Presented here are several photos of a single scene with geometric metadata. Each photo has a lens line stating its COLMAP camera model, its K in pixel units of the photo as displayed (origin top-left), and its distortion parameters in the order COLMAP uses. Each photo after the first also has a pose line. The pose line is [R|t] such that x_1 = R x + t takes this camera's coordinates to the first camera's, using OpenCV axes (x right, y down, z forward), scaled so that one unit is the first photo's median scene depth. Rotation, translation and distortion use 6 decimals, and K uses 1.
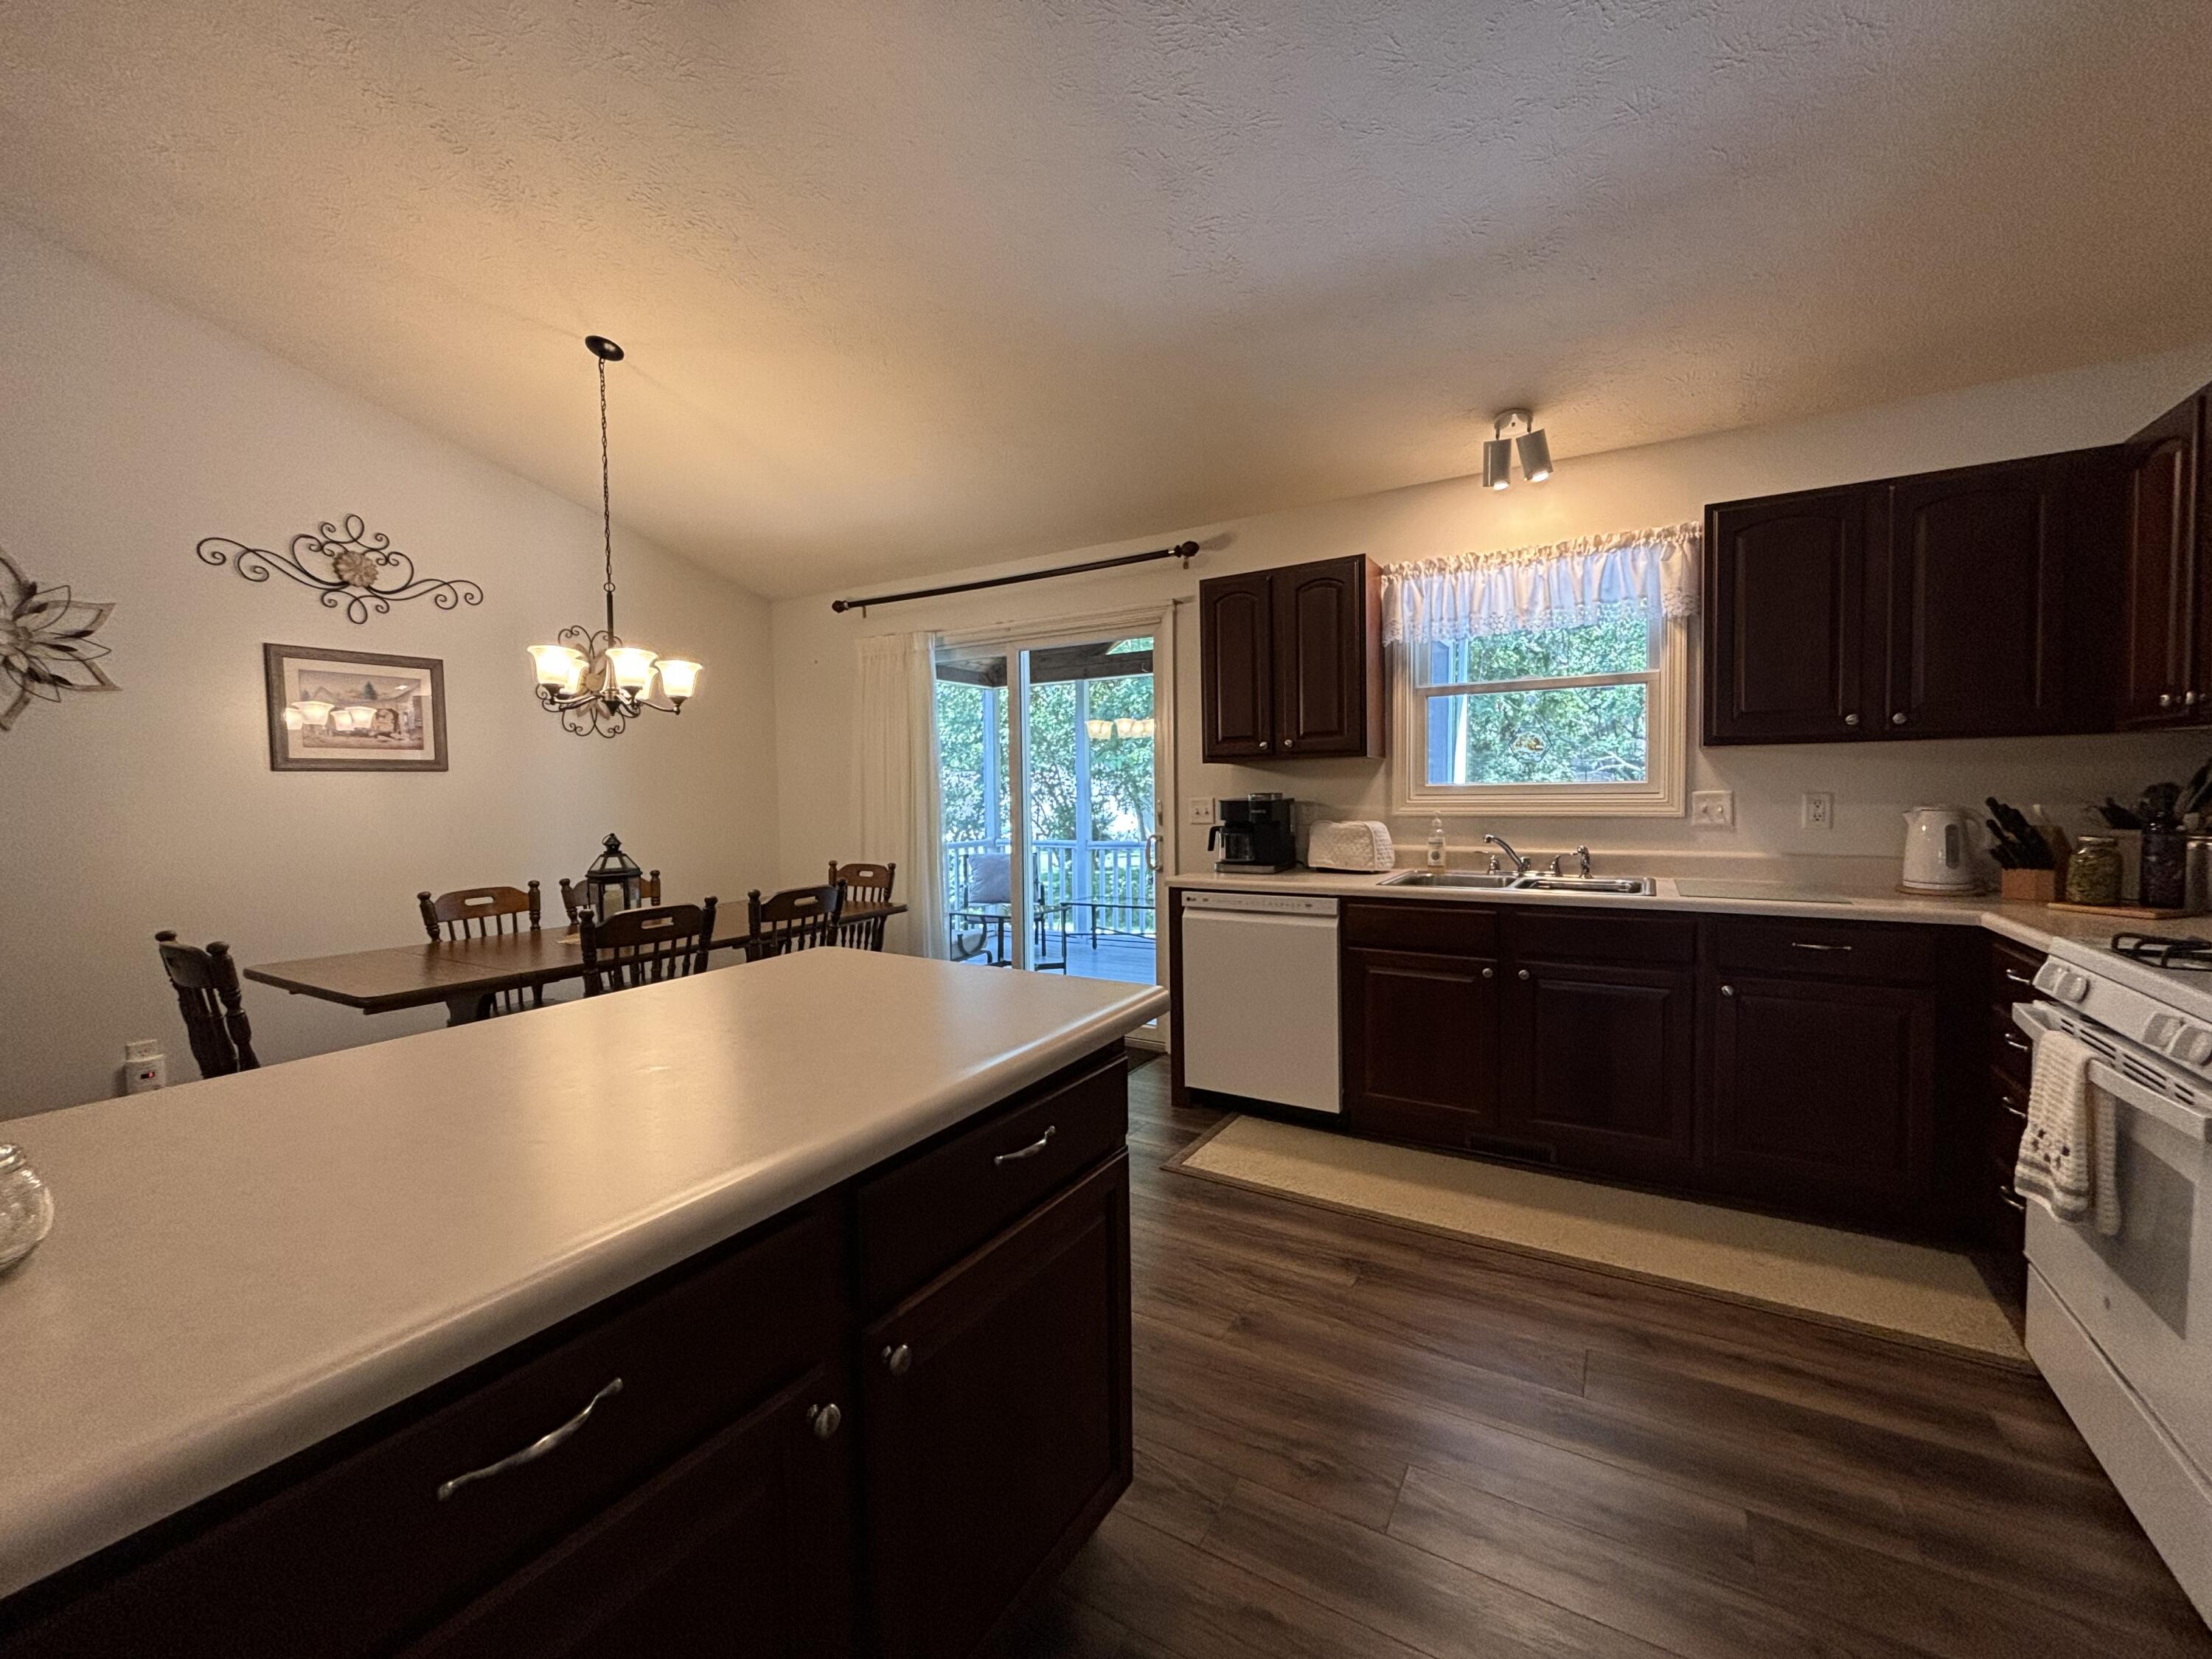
lens RADIAL K [[890.3, 0, 1101.2], [0, 890.3, 826.4], [0, 0, 1]] dist [0.000237, 0.000075]
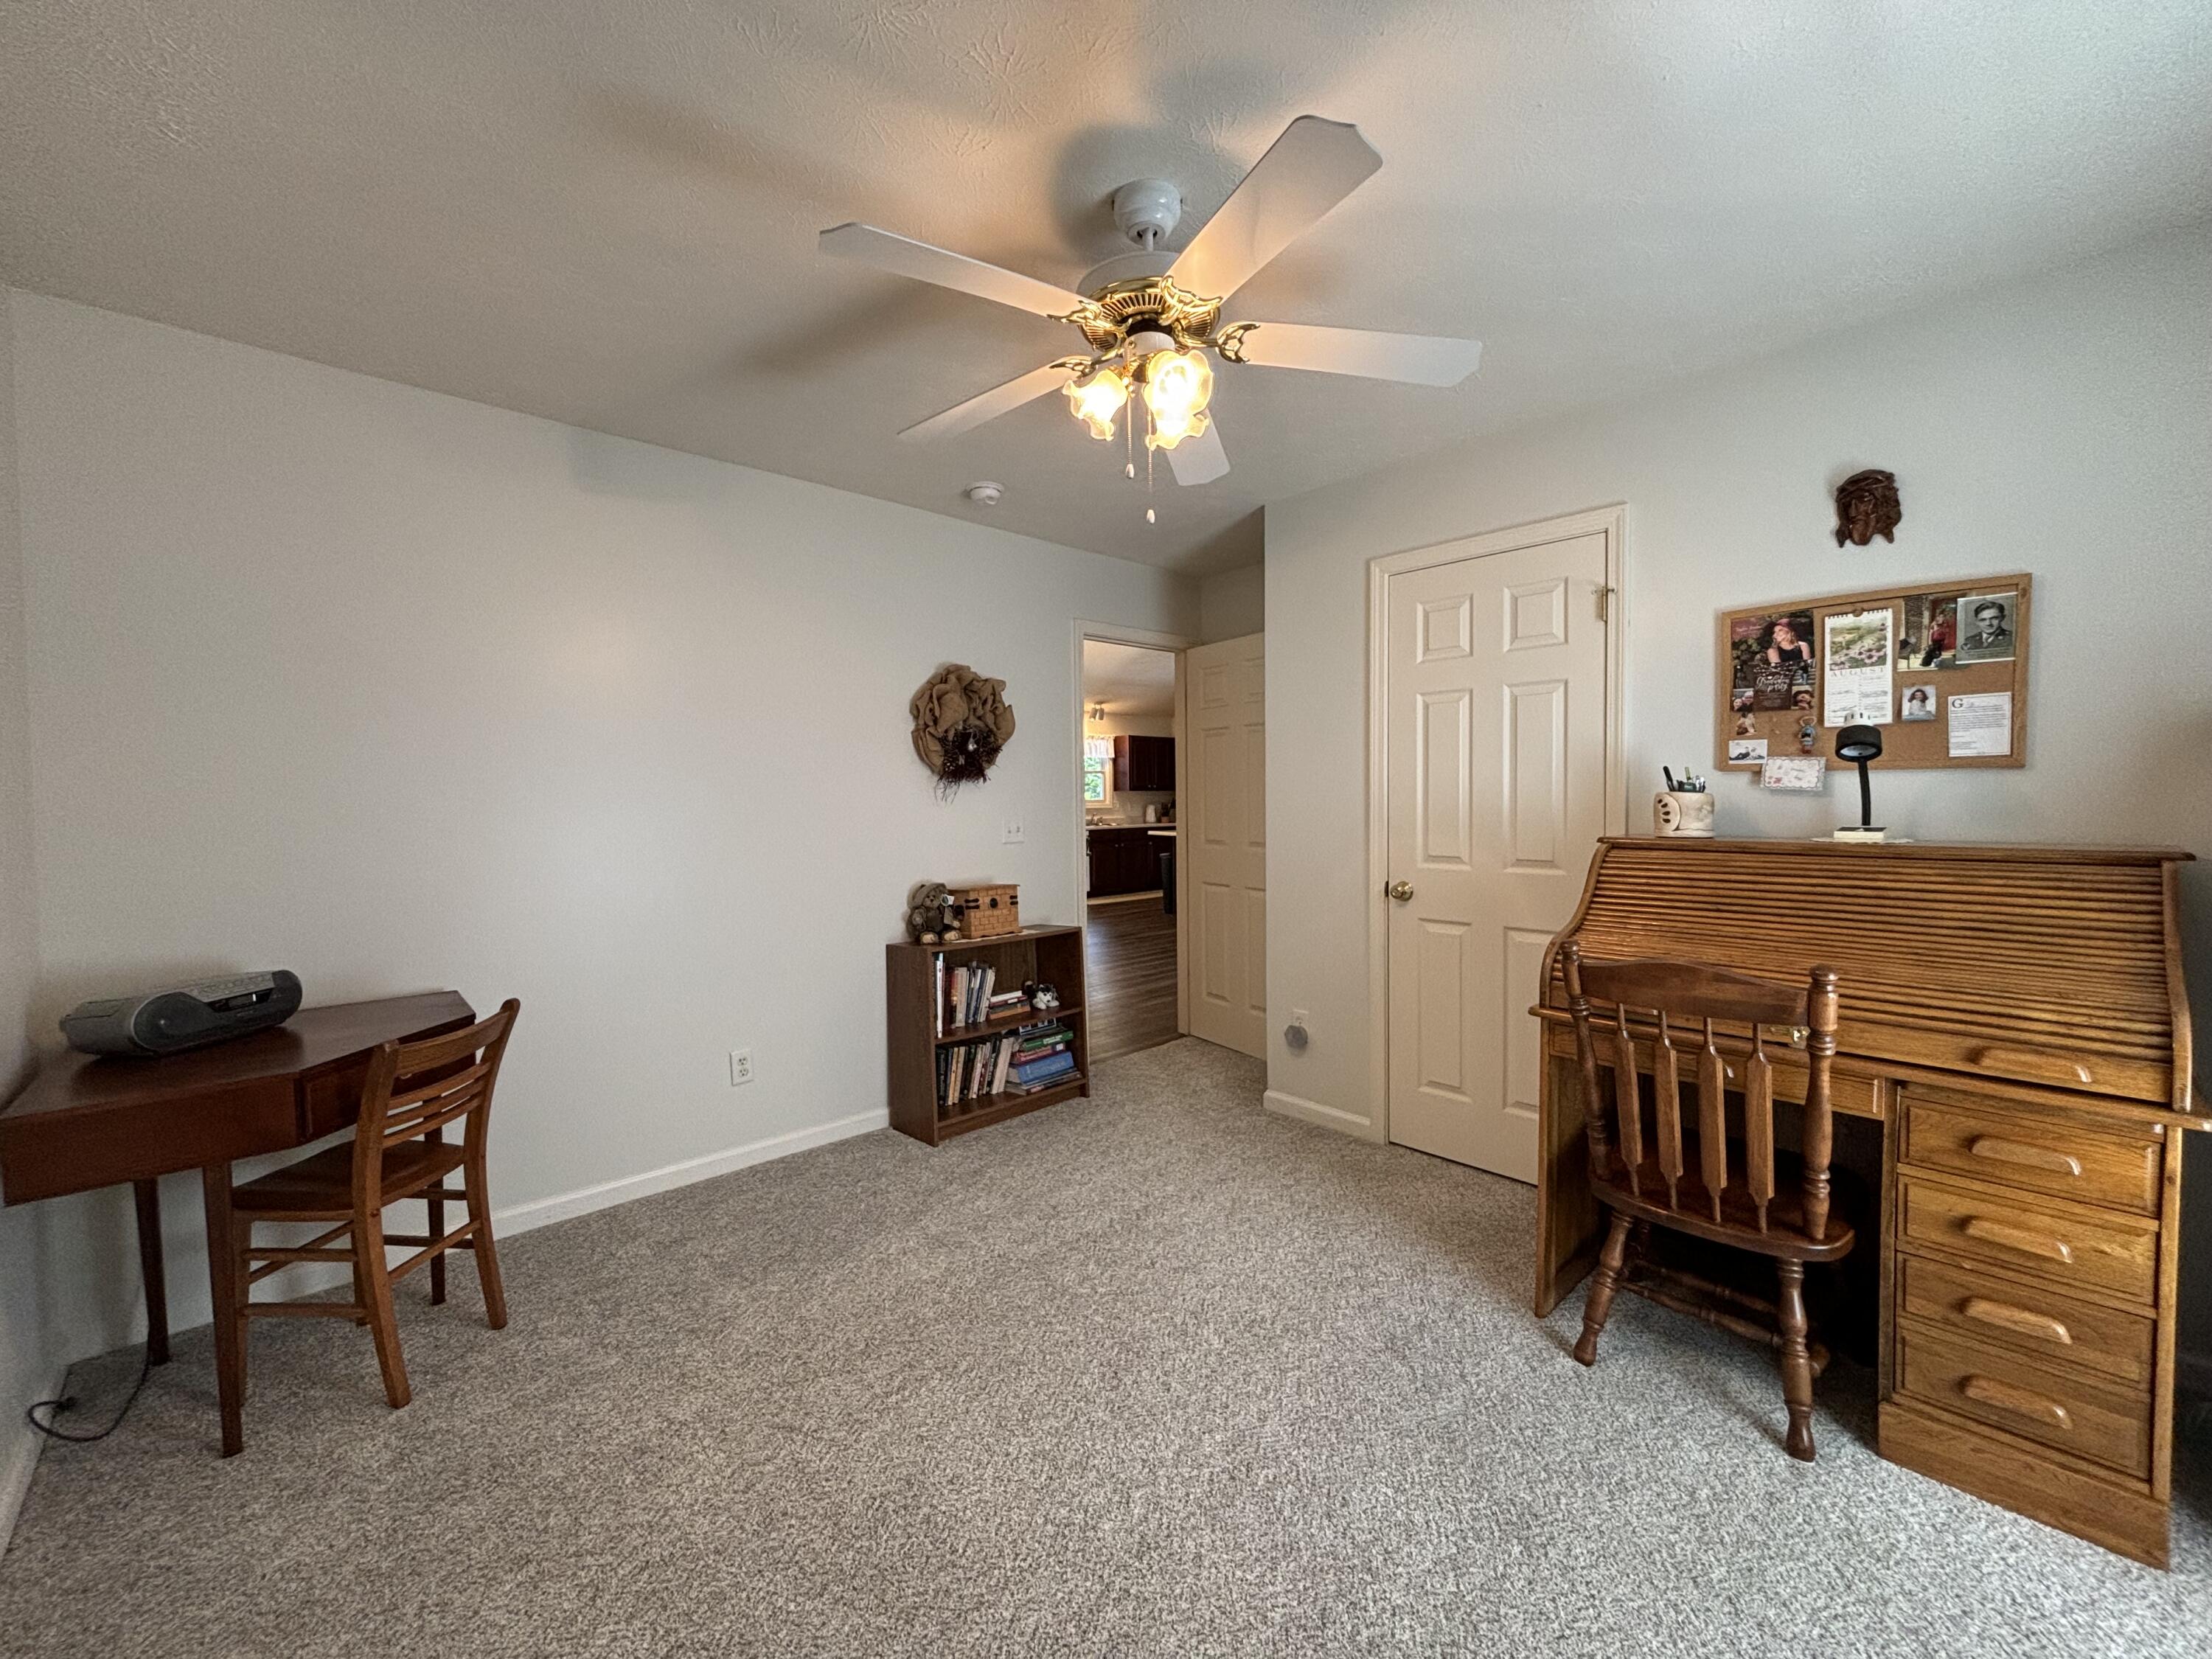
lens RADIAL K [[890.3, 0, 1101.2], [0, 890.3, 826.4], [0, 0, 1]] dist [0.000237, 0.000075]
pose [[0.267759, -0.016777, 0.963340, -3.064162], [0.046232, 0.998920, 0.004547, 0.048478], [-0.962376, 0.043319, 0.268245, -0.015676]]
